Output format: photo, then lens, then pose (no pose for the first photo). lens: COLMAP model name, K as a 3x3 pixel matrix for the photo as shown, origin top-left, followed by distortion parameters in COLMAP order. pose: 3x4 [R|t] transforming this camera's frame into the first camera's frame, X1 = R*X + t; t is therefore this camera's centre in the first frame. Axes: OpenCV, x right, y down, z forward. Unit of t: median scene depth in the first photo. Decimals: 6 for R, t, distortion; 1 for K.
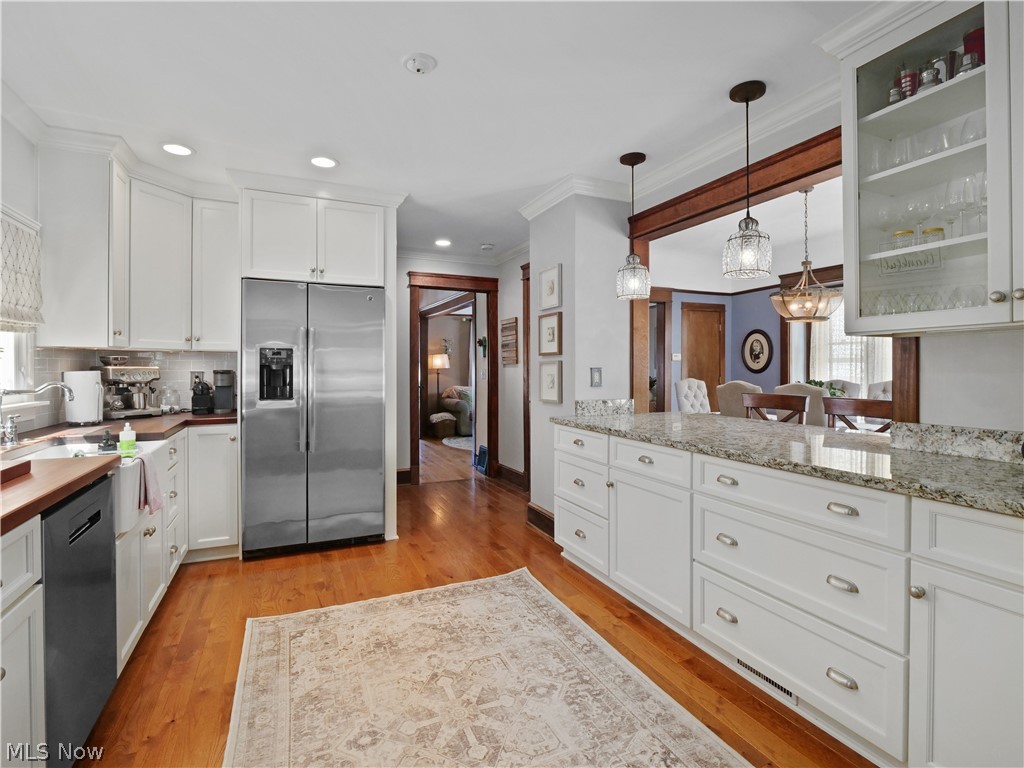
lens RADIAL K [[498.3, 0, 501.9], [0, 498.3, 361.1], [0, 0, 1]] dist [-0.000769, -0.000446]
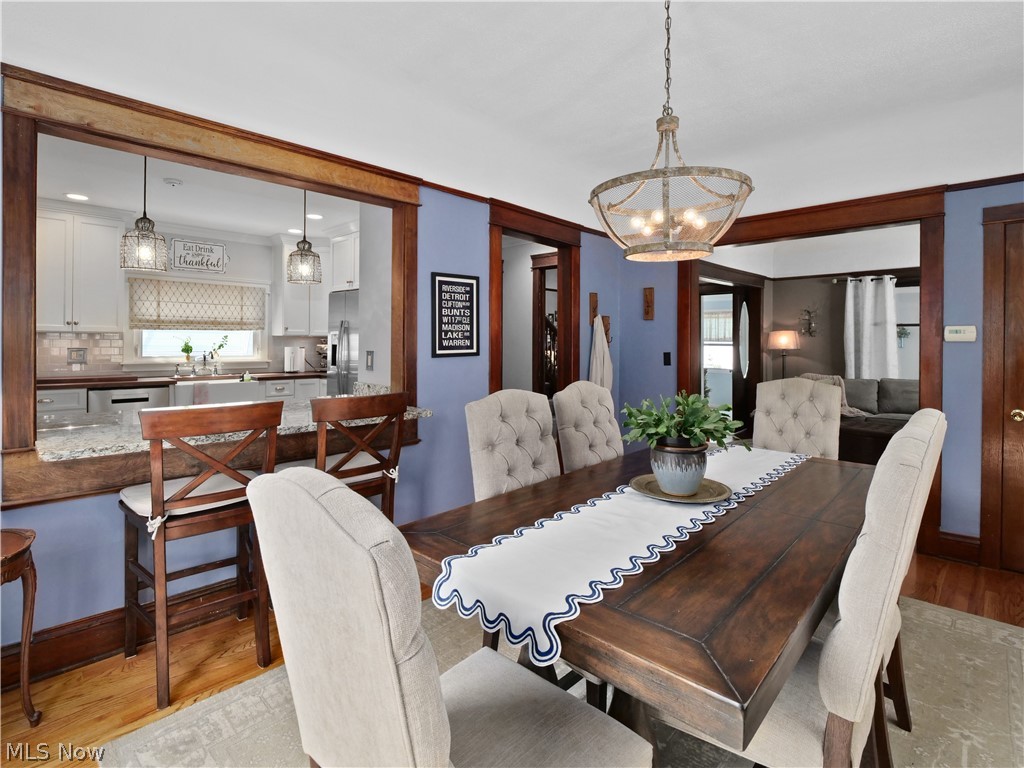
lens RADIAL K [[509.4, 0, 513.2], [0, 509.4, 335.7], [0, 0, 1]] dist [-0.009753, -0.000507]
pose [[0.380870, -0.005302, -0.924614, 0.621843], [0.001961, 0.999986, -0.004927, -0.005149], [0.924627, 0.000063, 0.380875, 0.453918]]
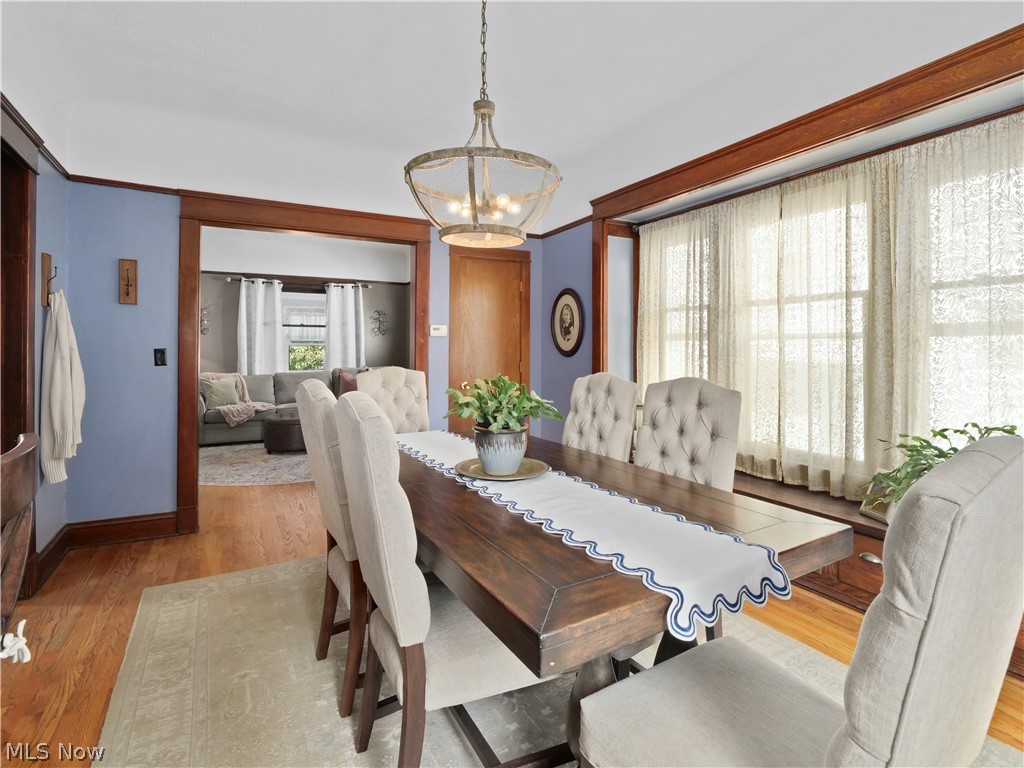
lens RADIAL K [[509.4, 0, 513.2], [0, 509.4, 335.7], [0, 0, 1]] dist [-0.009753, -0.000507]
pose [[0.994831, 0.005517, 0.101391, 0.380357], [-0.004253, 0.999910, -0.012687, 0.005920], [-0.101452, 0.012190, 0.994766, 0.359512]]
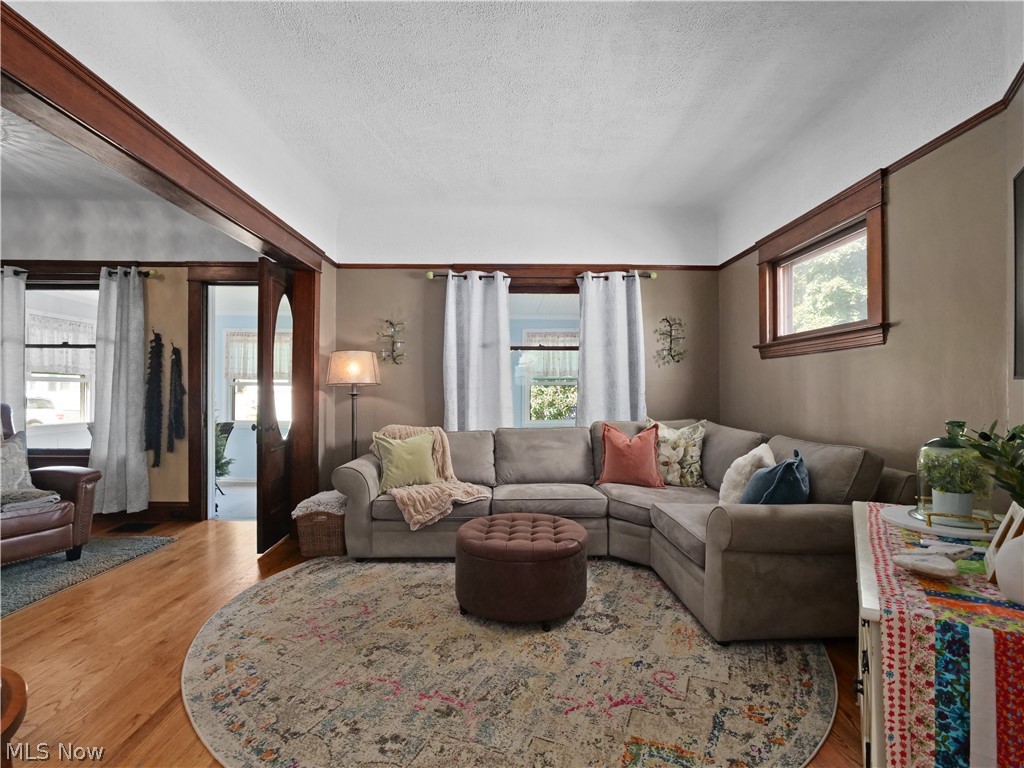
lens RADIAL K [[517.4, 0, 512.0], [0, 517.4, 384.0], [0, 0, 1]] dist [0.000612, -0.000094]
pose [[0.928004, -0.002185, -0.372563, 0.242511], [0.000147, 0.999985, -0.005497, 0.022796], [0.372570, 0.005047, 0.927990, 0.899485]]
